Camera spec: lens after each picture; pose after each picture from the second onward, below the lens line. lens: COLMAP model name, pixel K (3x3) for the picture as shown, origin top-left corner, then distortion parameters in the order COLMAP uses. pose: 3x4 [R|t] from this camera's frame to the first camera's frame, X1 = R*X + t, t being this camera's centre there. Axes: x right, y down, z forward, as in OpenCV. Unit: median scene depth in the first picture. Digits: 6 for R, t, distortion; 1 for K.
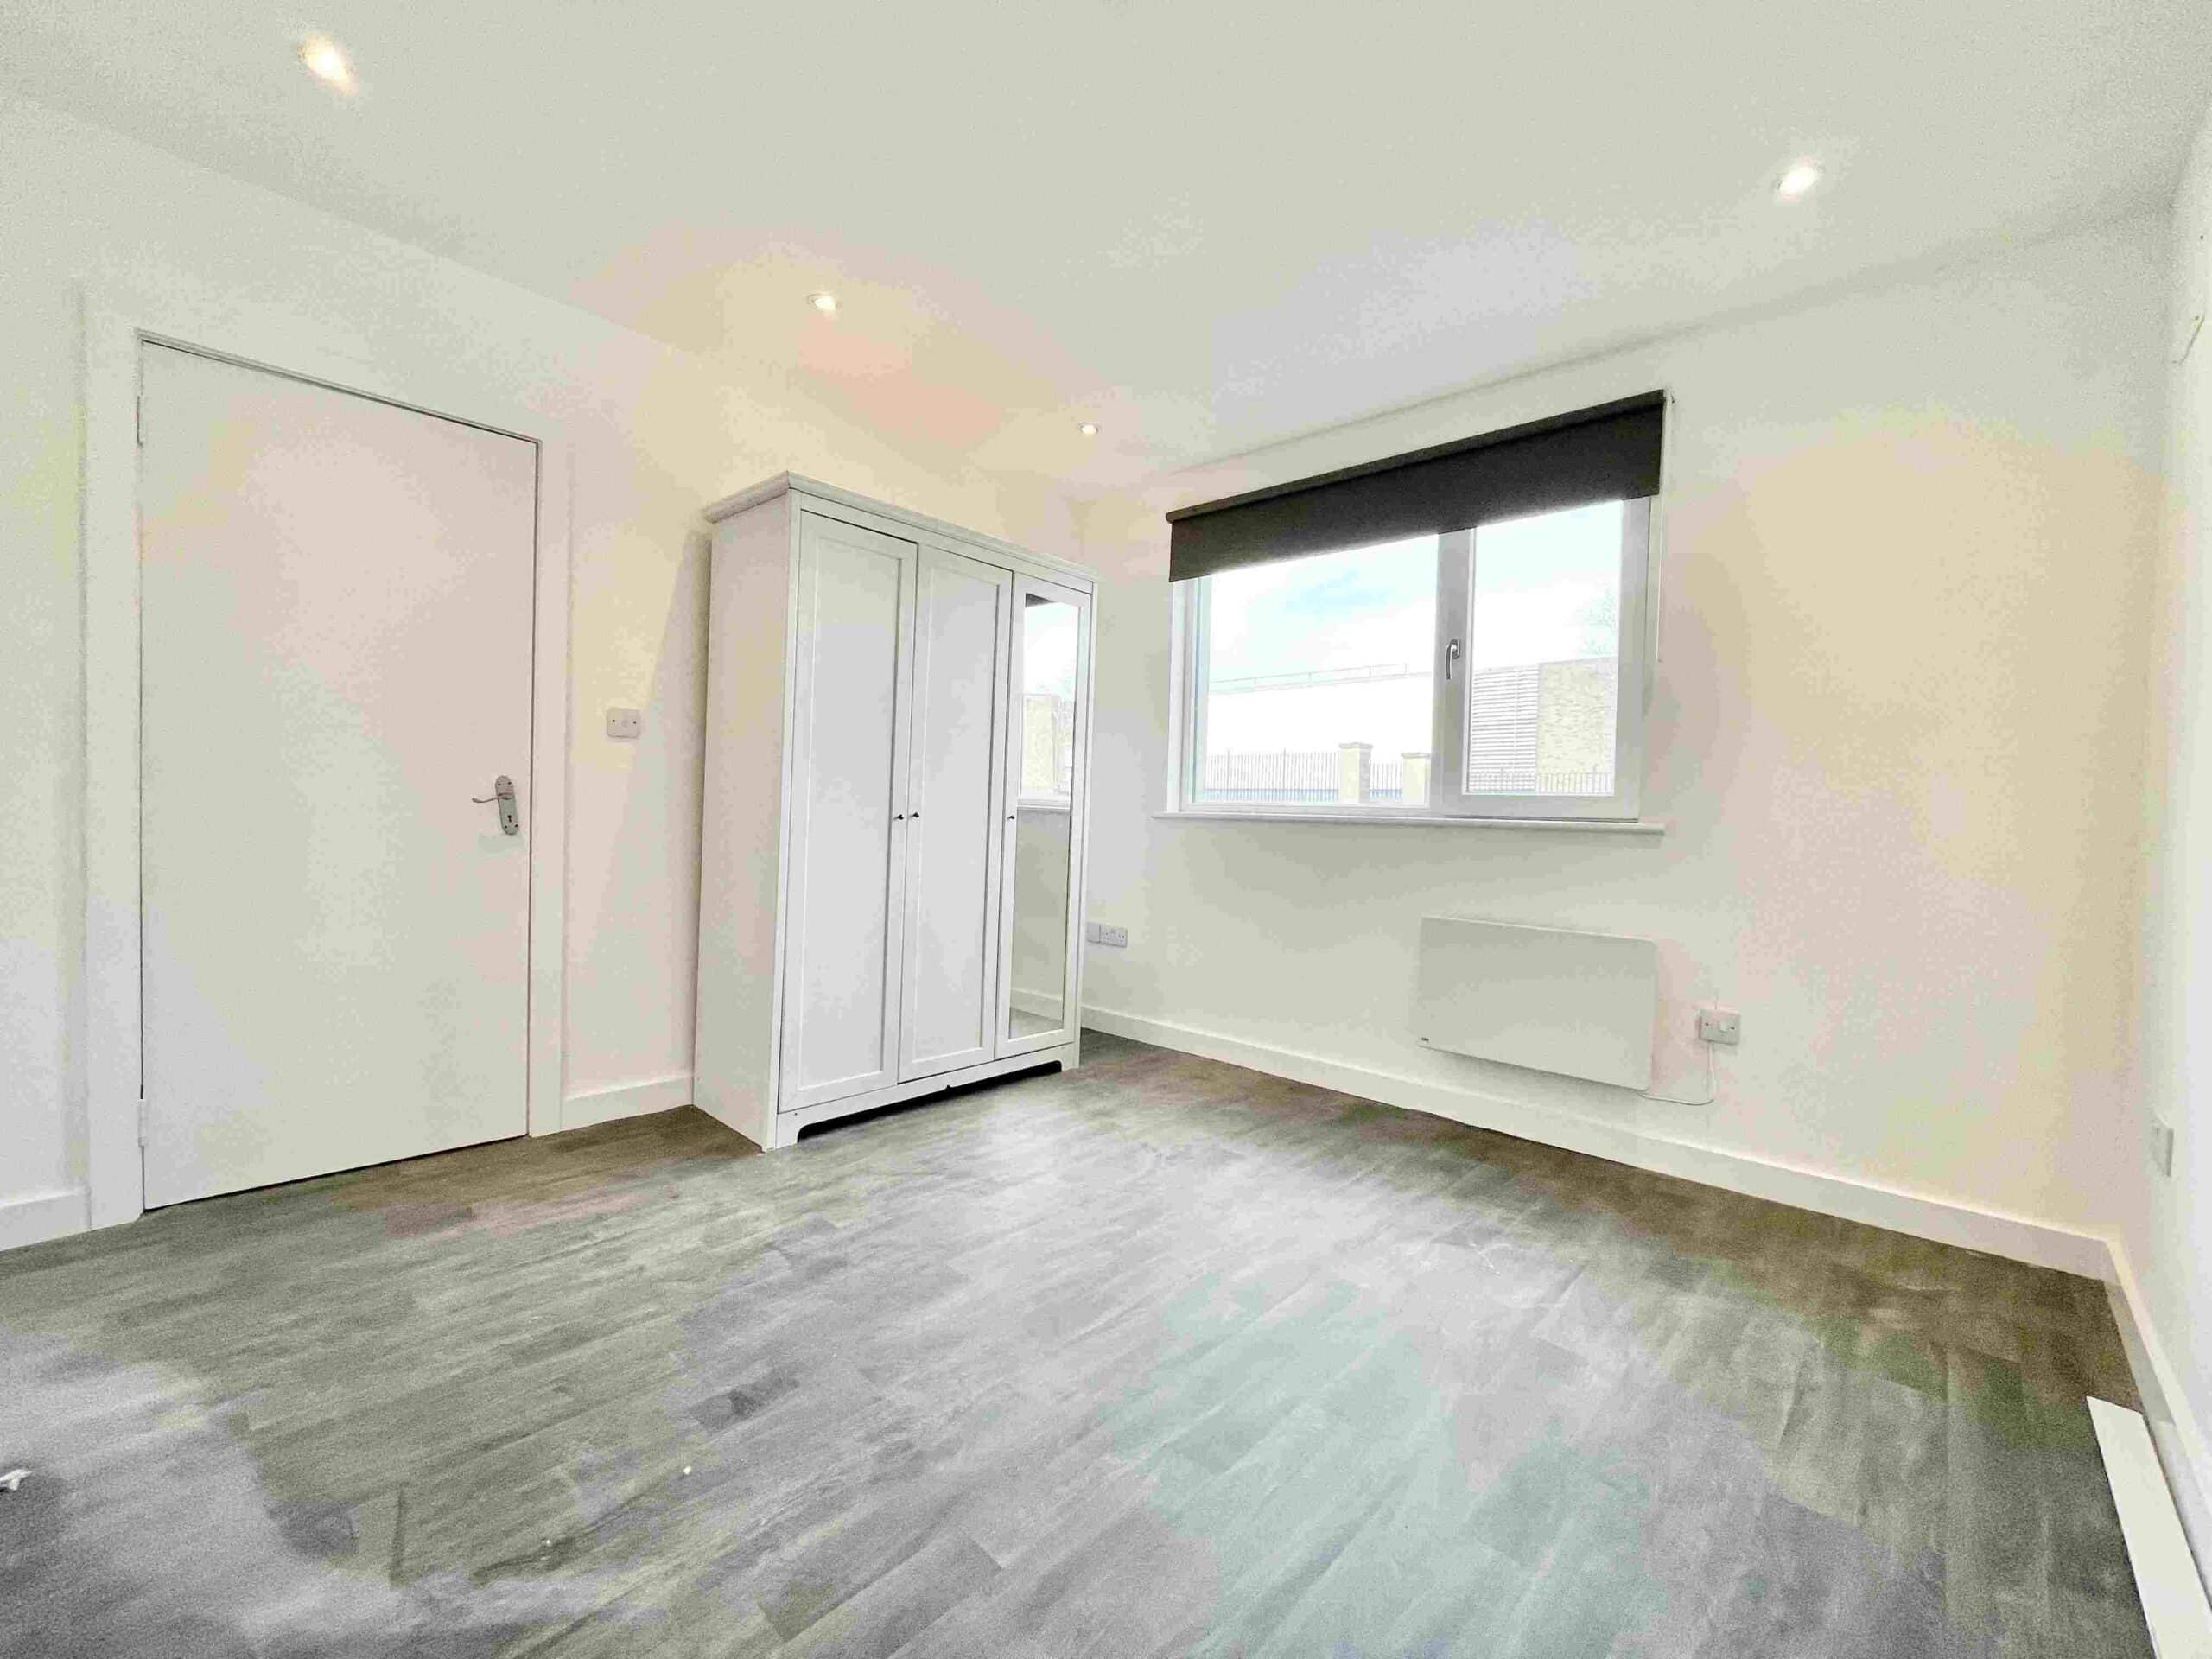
lens RADIAL K [[881.8, 0, 1104.4], [0, 881.8, 828.9], [0, 0, 1]] dist [-0.012332, -0.000207]
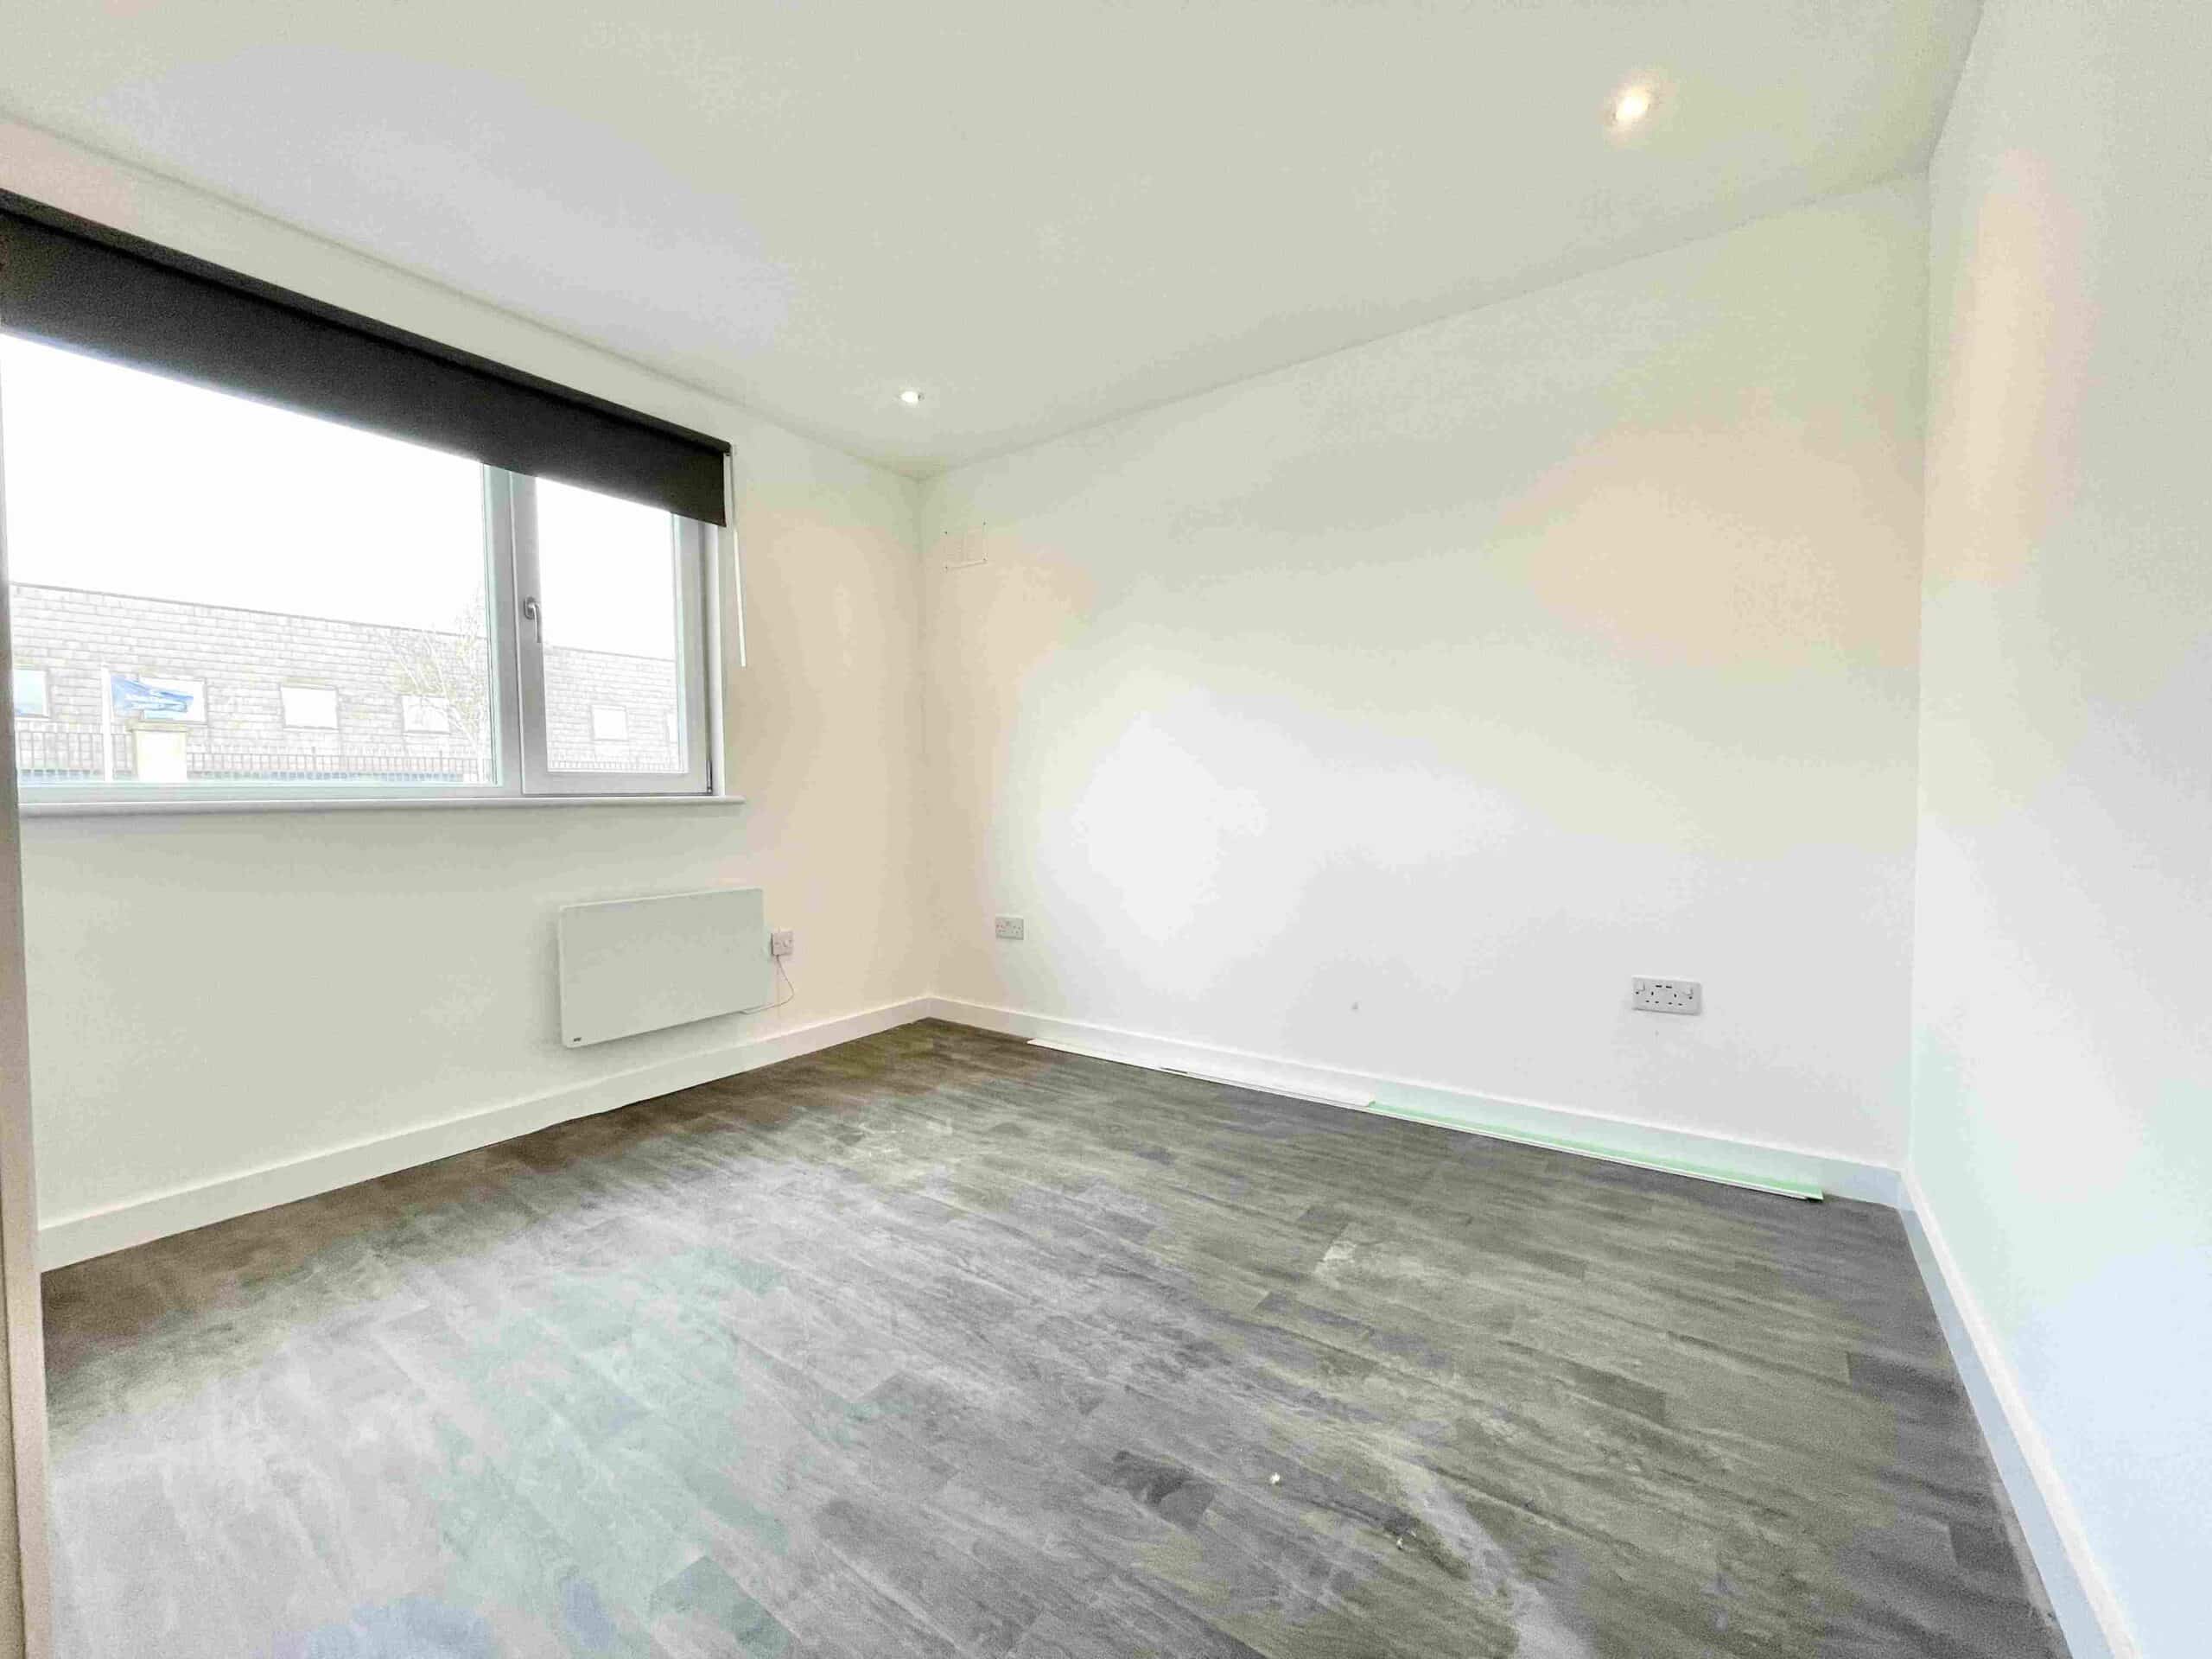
lens RADIAL K [[881.8, 0, 1113.3], [0, 881.8, 827.7], [0, 0, 1]] dist [-0.012332, -0.000207]
pose [[-0.119357, -0.068824, 0.990463, -0.842372], [0.030626, 0.996865, 0.072959, -0.043205], [-0.992379, 0.039042, -0.116875, 0.773945]]
